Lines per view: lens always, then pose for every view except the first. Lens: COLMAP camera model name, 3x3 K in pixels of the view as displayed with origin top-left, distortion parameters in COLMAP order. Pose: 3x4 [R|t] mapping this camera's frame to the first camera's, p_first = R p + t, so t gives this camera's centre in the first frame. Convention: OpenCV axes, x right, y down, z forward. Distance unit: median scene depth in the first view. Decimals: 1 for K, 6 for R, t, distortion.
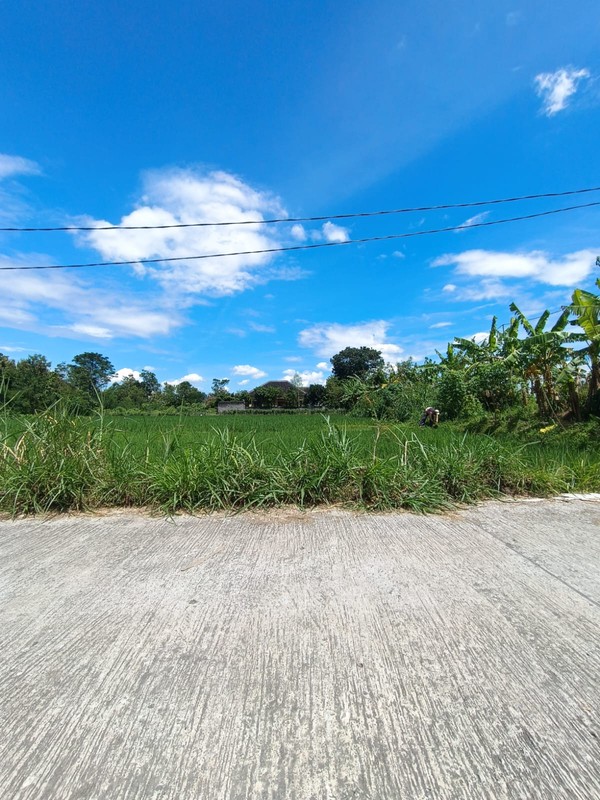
lens RADIAL K [[375.7, 0, 303.0], [0, 375.7, 395.3], [0, 0, 1]] dist [-0.021898, 0.021043]
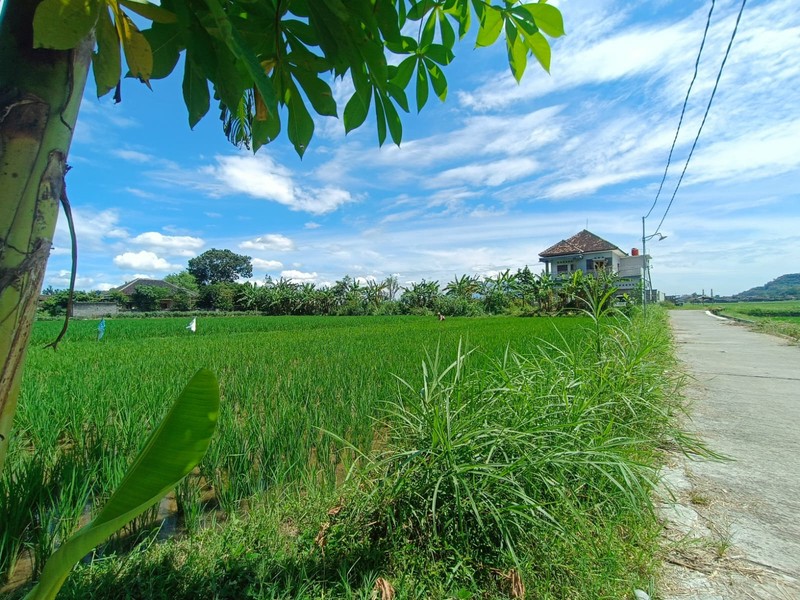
lens RADIAL K [[376.9, 0, 403.3], [0, 376.9, 297.3], [0, 0, 1]] dist [-0.019443, 0.016523]
pose [[0.587976, 0.030154, 0.808316, -0.806082], [-0.024379, 0.999512, -0.019554, 0.011992], [-0.808511, -0.008209, 0.588424, 0.064838]]
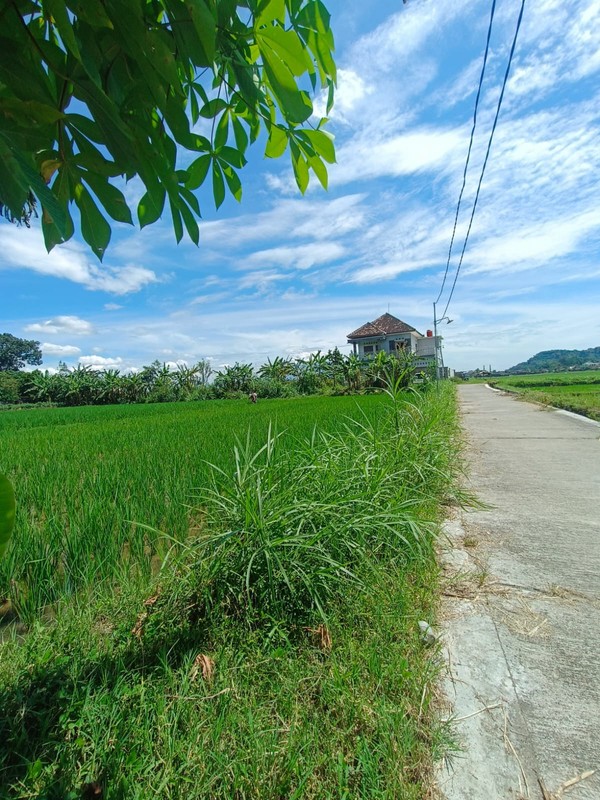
lens RADIAL K [[375.7, 0, 303.0], [0, 375.7, 395.3], [0, 0, 1]] dist [-0.021898, 0.021043]
pose [[0.393679, -0.024466, 0.918922, -0.807592], [0.014021, 0.999689, 0.020609, 0.011370], [-0.919141, 0.004770, 0.393900, 0.062868]]
